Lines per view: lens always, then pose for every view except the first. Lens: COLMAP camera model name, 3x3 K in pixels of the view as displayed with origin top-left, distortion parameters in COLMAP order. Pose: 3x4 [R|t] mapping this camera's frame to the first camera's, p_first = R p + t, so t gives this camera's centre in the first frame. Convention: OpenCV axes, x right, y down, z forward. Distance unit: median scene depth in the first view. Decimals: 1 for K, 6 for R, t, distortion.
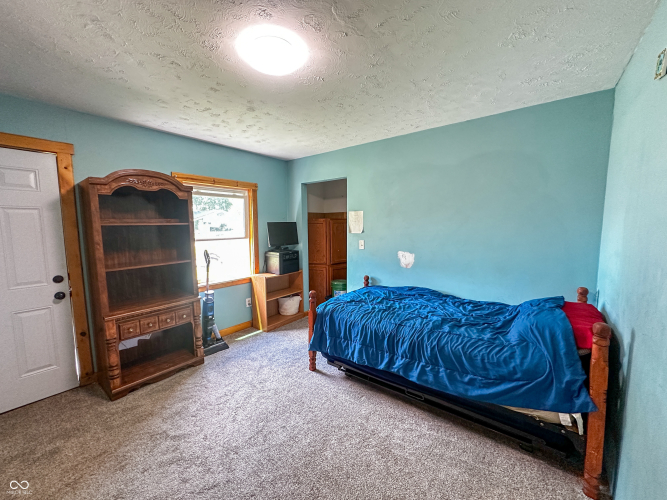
lens RADIAL K [[266.1, 0, 332.8], [0, 266.1, 251.1], [0, 0, 1]] dist [-0.002647, 0.000103]
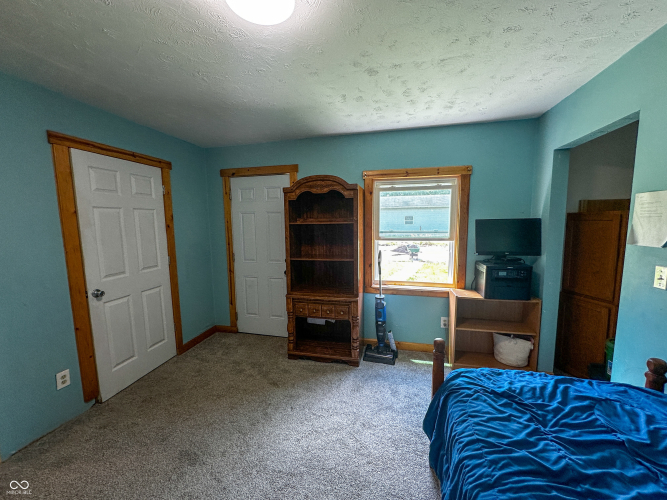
lens RADIAL K [[266.1, 0, 332.6], [0, 266.1, 250.2], [0, 0, 1]] dist [-0.002647, 0.000103]
pose [[0.419841, 0.101778, -0.901873, 0.330879], [-0.085864, 0.993690, 0.072168, -0.066543], [0.903527, 0.047140, 0.425931, 0.525231]]
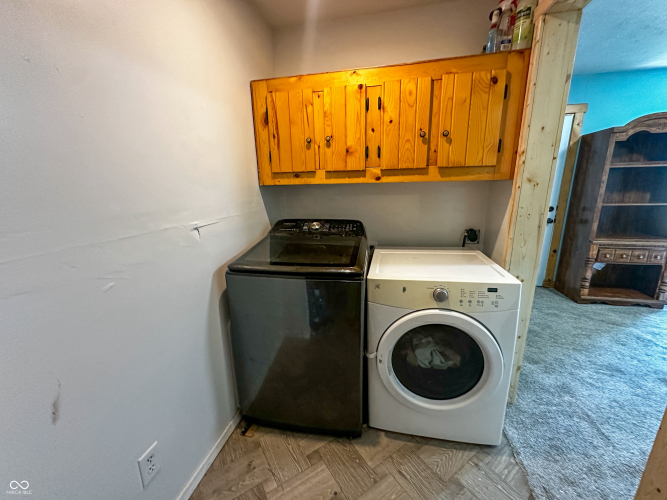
lens RADIAL K [[266.1, 0, 334.5], [0, 266.1, 250.4], [0, 0, 1]] dist [-0.002647, 0.000103]
pose [[0.440620, 0.214559, -0.871675, -0.222883], [-0.077606, 0.976486, 0.201129, 0.110126], [0.894333, -0.020975, 0.446911, -0.592051]]
